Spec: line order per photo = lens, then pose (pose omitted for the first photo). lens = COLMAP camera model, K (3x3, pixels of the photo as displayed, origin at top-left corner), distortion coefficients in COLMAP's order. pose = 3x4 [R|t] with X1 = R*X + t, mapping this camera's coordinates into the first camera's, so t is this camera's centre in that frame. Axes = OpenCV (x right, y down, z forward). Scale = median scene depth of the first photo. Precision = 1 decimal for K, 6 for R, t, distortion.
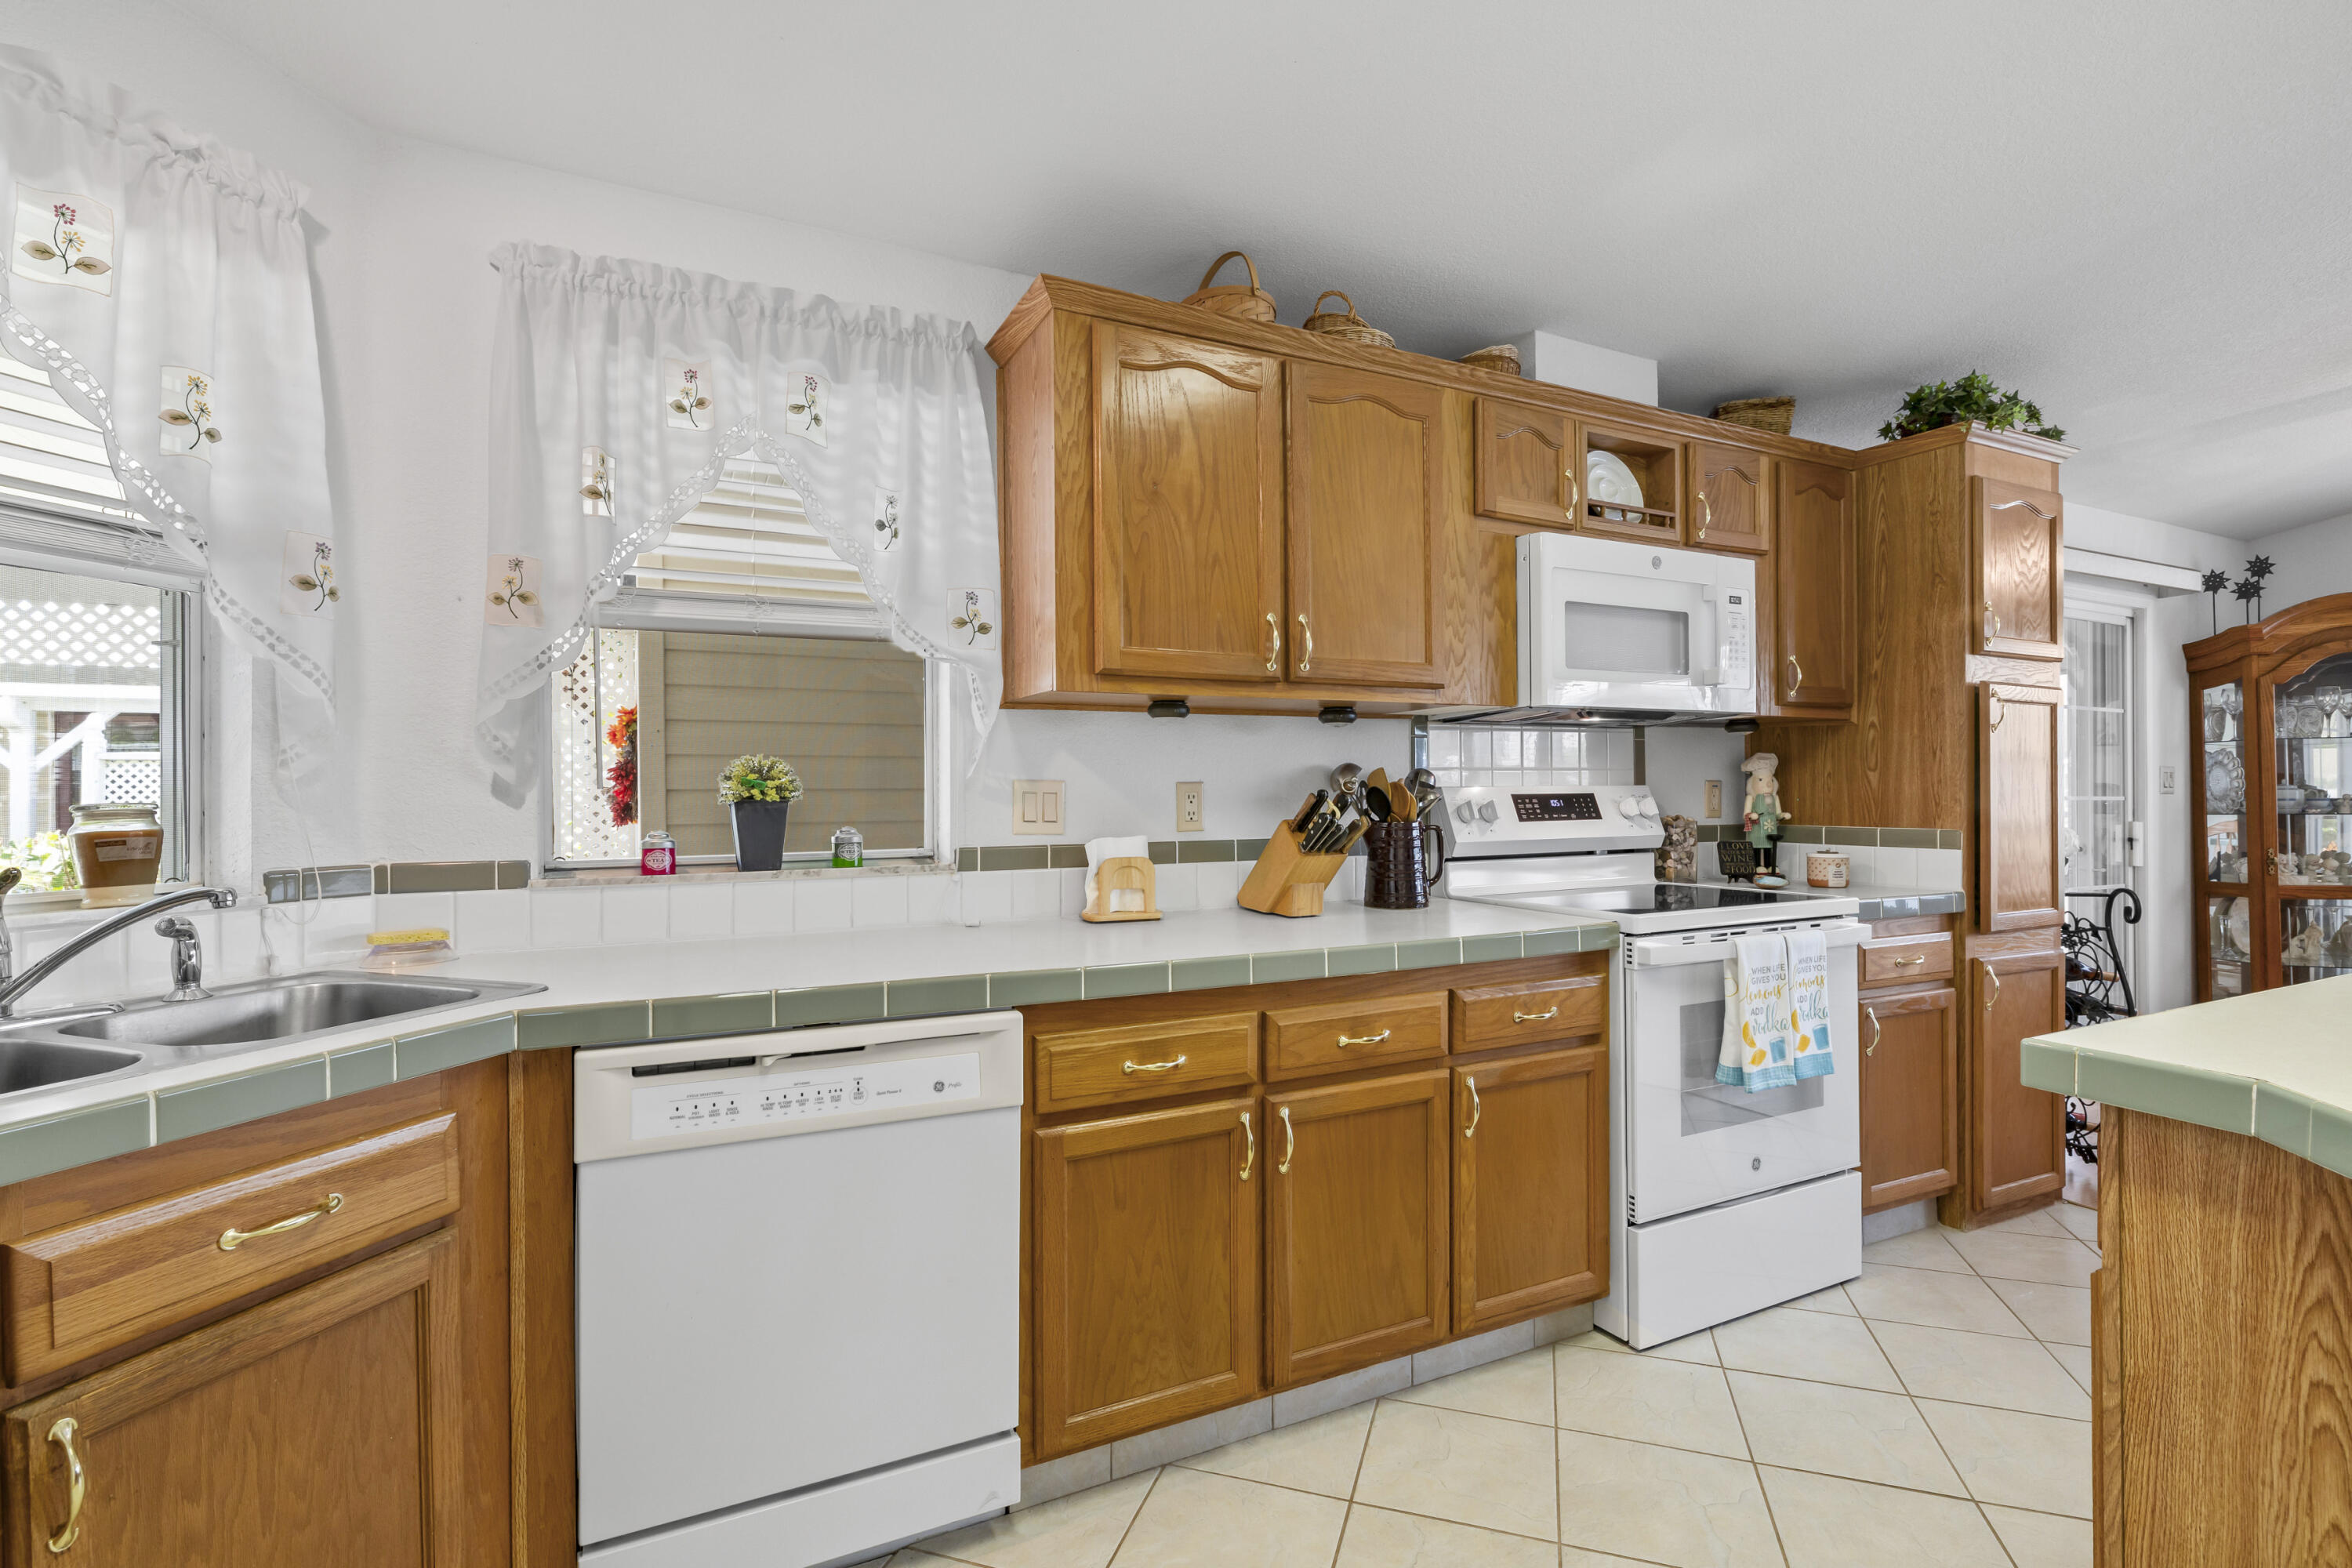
lens RADIAL K [[1082.8, 0, 1168.4], [0, 1082.8, 792.1], [0, 0, 1]] dist [-0.000406, -0.000087]
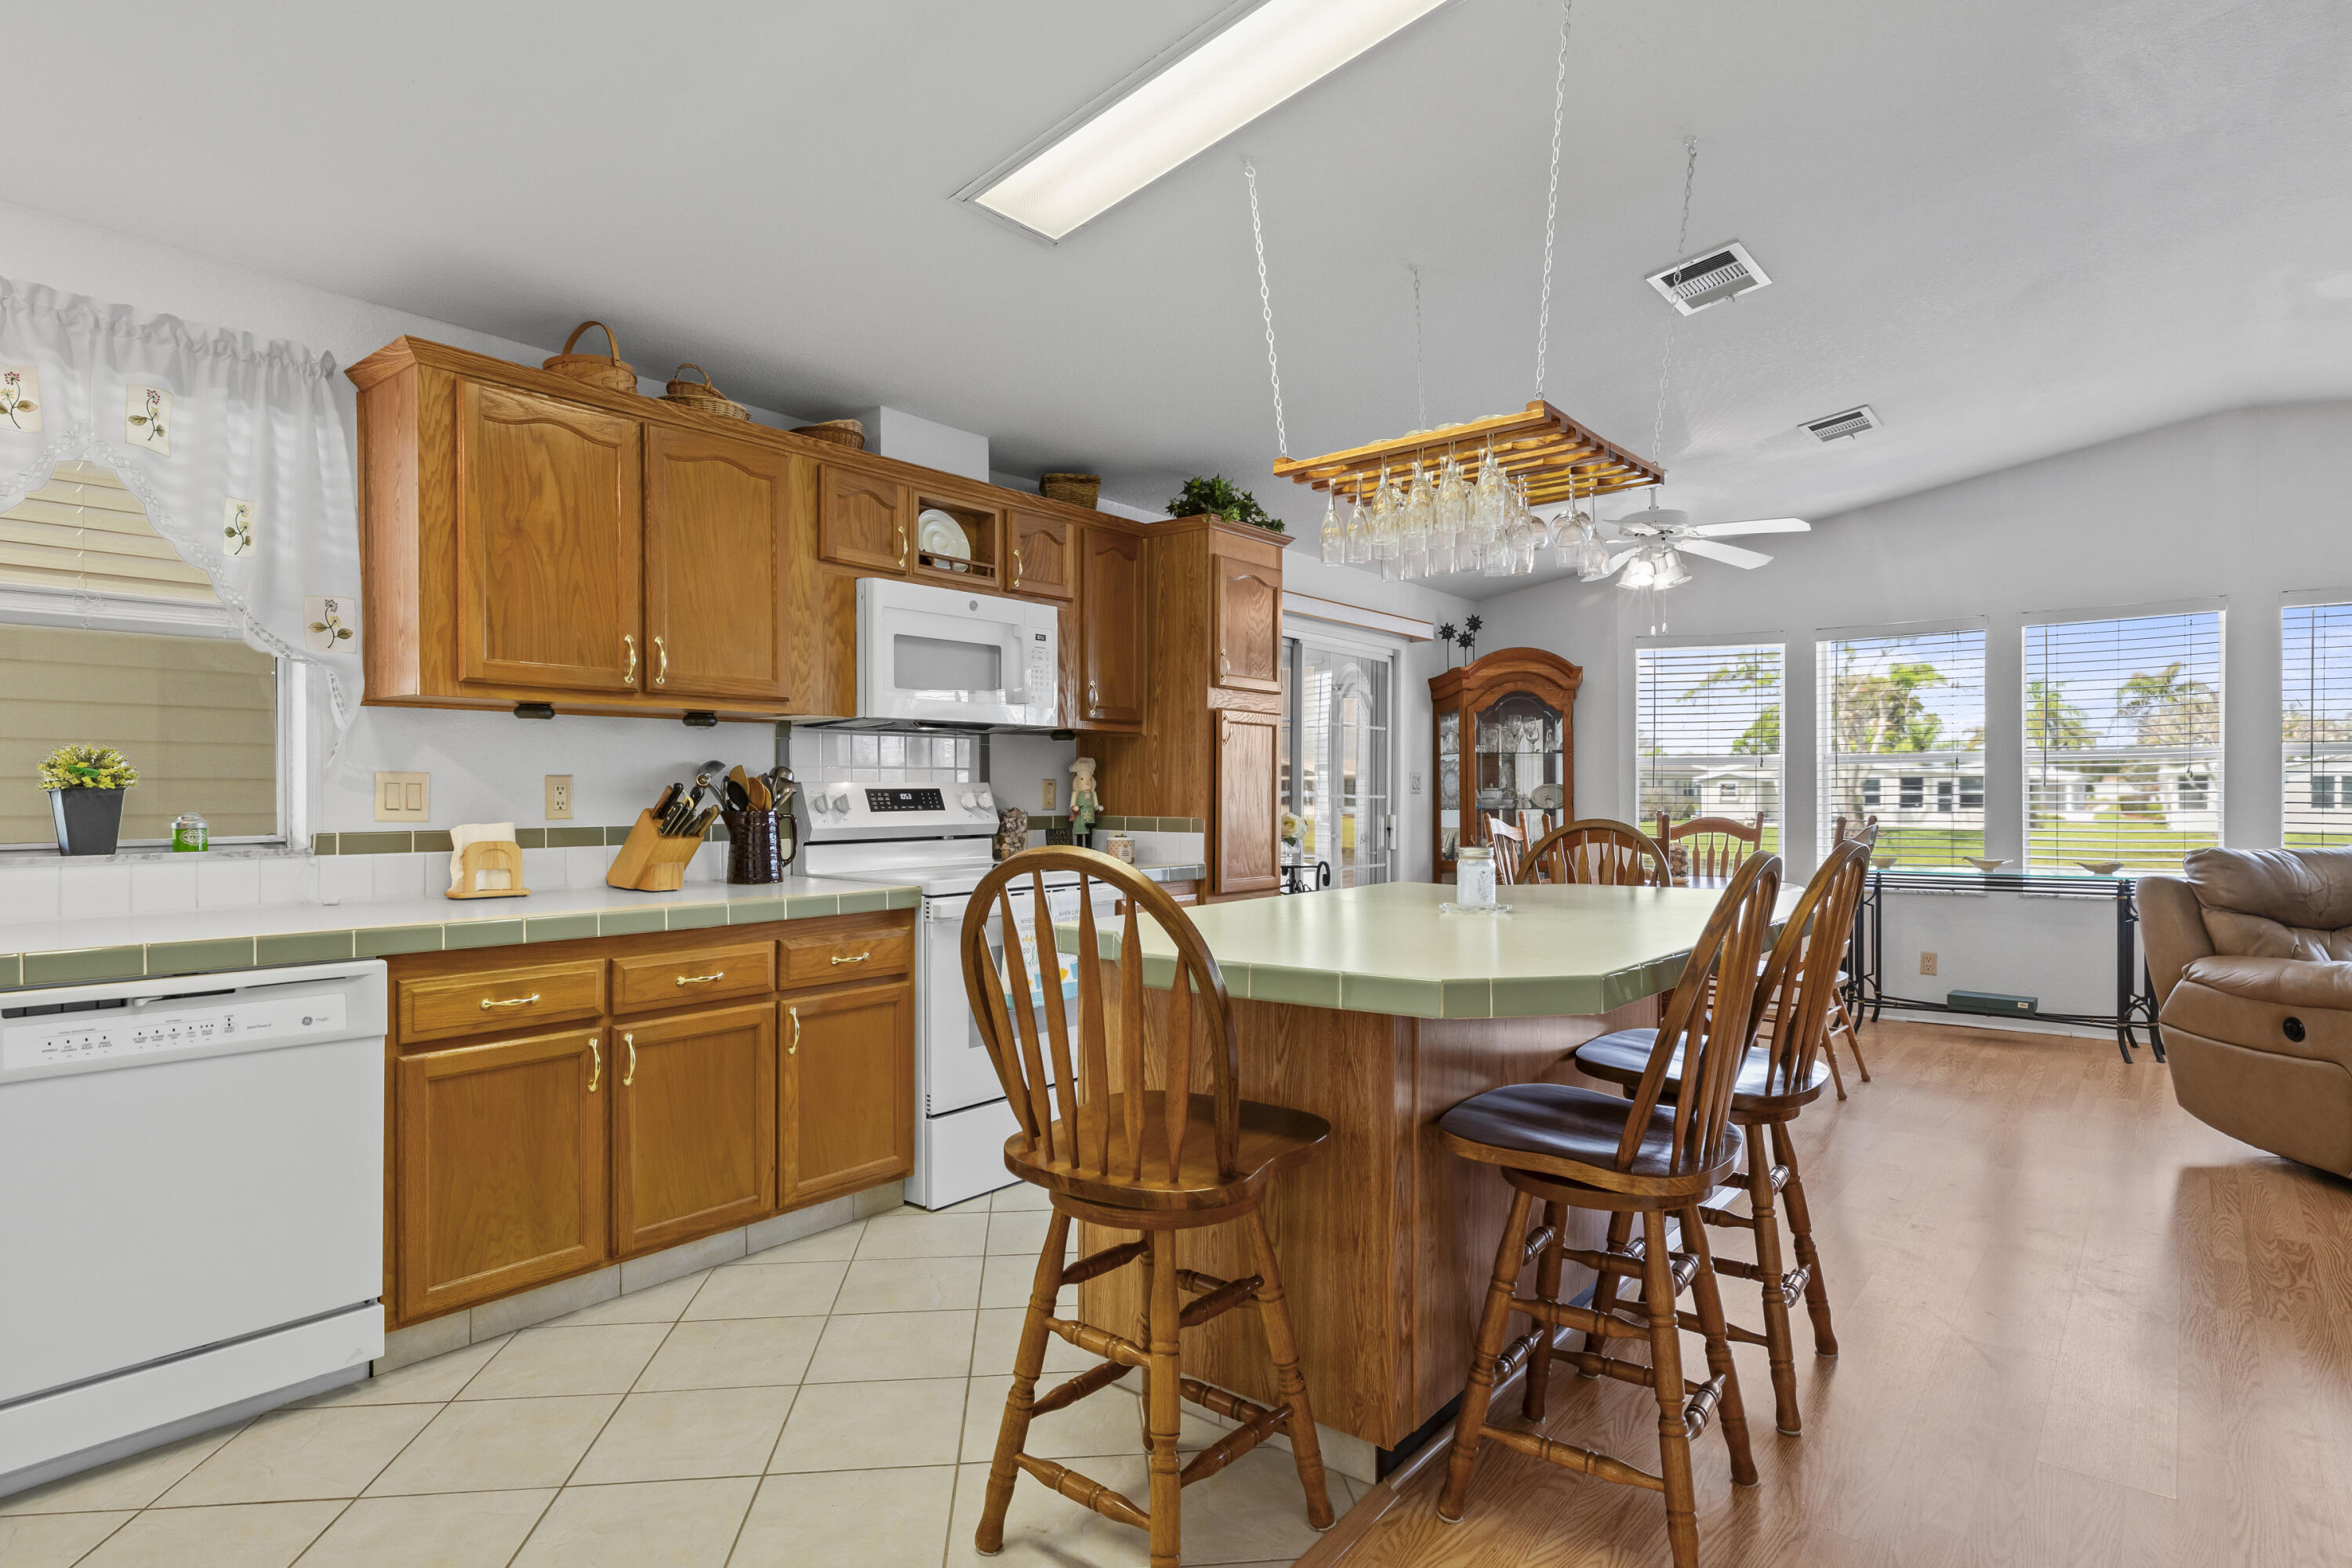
lens RADIAL K [[1255.5, 0, 1177.1], [0, 1255.5, 804.3], [0, 0, 1]] dist [-0.000026, -0.000639]
pose [[0.906986, 0.002671, 0.421151, 0.060886], [-0.007567, 0.999922, 0.009956, 0.003407], [-0.421092, -0.012217, 0.906936, -0.517216]]
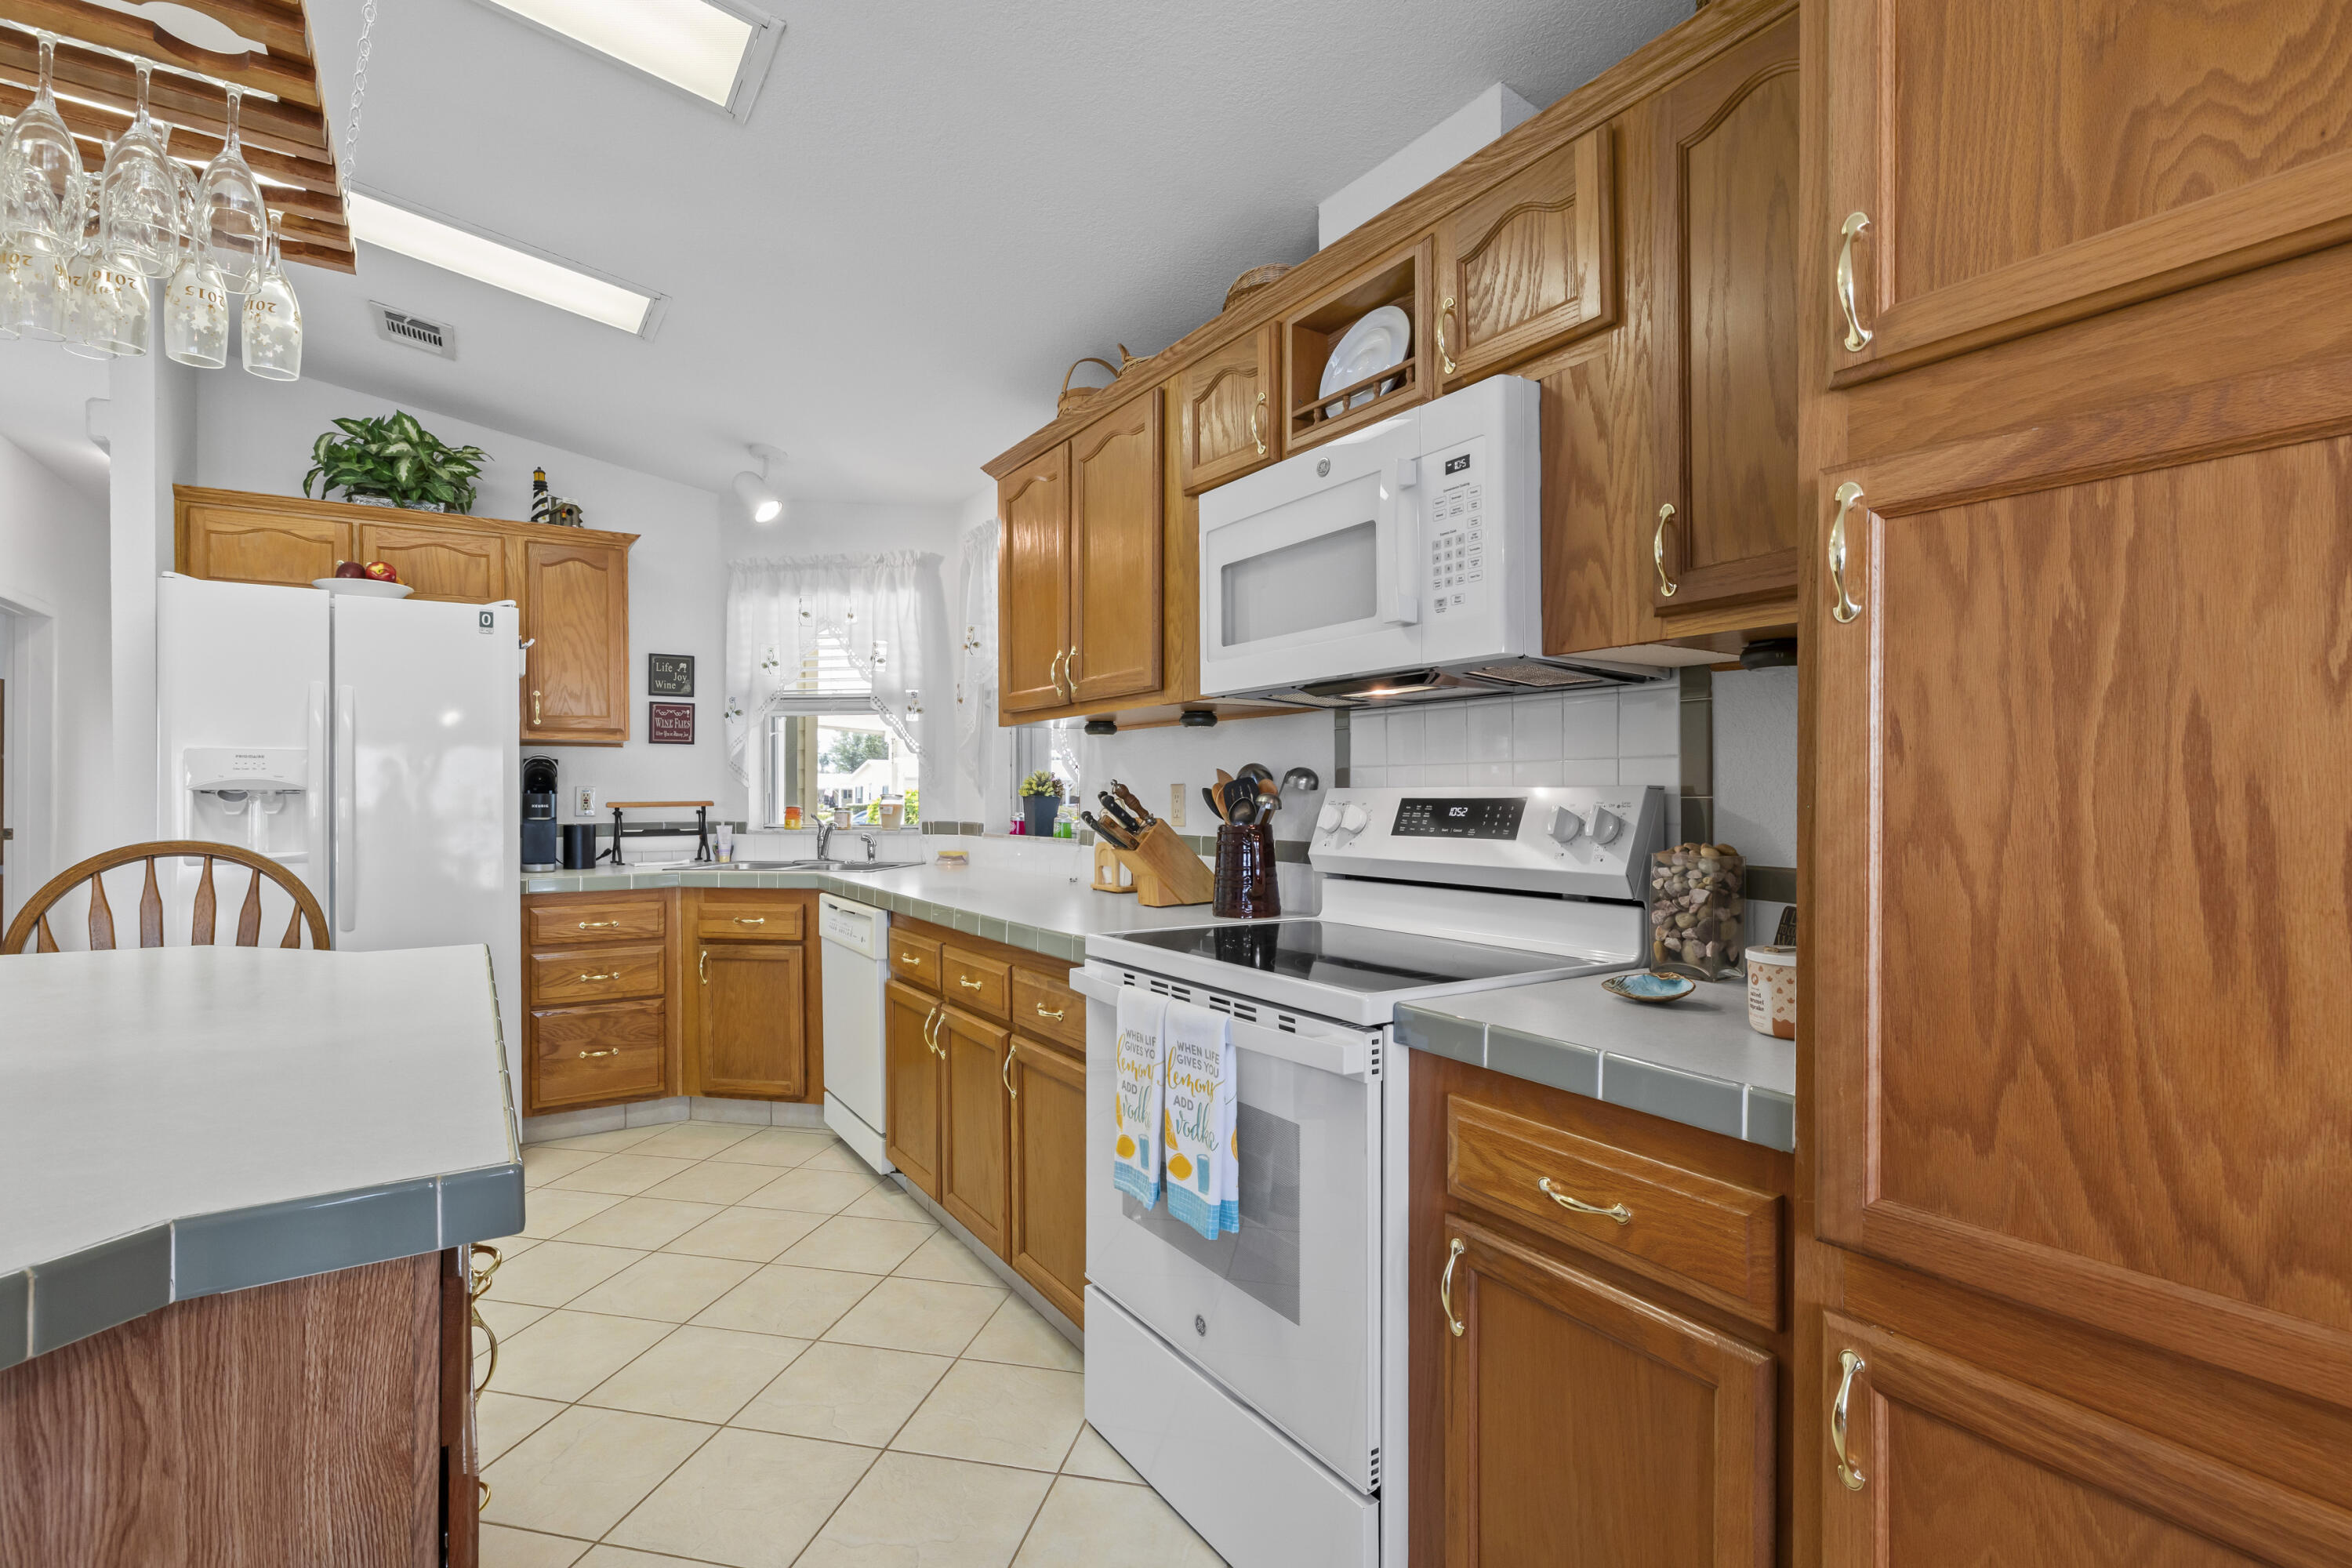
lens RADIAL K [[1103.6, 0, 1165.2], [0, 1103.6, 786.5], [0, 0, 1]] dist [0.001942, 0.000148]
pose [[0.102764, 0.001039, -0.994705, 1.382549], [0.000386, 0.999999, 0.001084, -0.008837], [0.994706, -0.000495, 0.102764, 0.993923]]
